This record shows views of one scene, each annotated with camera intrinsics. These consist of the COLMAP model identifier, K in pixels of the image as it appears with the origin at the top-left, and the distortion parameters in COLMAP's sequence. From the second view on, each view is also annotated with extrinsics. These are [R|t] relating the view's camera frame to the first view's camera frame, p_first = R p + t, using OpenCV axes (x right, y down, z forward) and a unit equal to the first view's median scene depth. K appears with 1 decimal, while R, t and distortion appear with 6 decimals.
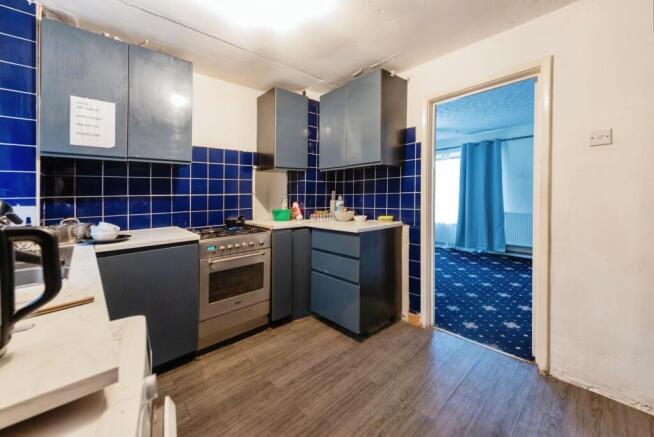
lens RADIAL K [[259.4, 0, 332.0], [0, 259.4, 197.7], [0, 0, 1]] dist [0.000325, 0.000089]
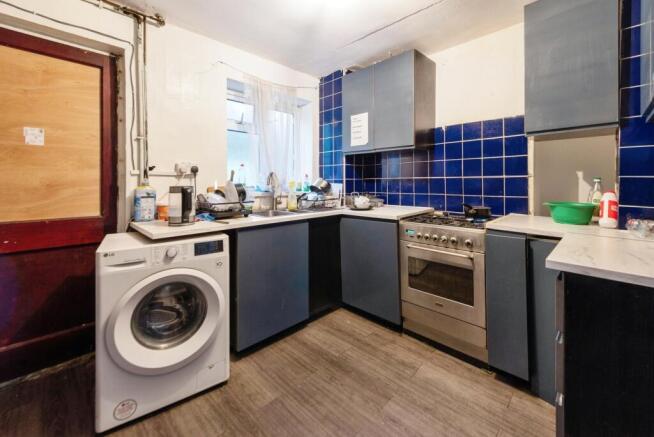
lens RADIAL K [[269.5, 0, 327.4], [0, 269.5, 176.4], [0, 0, 1]] dist [0.001268, 0.000185]
pose [[0.036686, 0.008818, -0.999288, 0.558918], [-0.004015, 0.999954, 0.008677, -0.026781], [0.999319, 0.003694, 0.036720, 0.663755]]
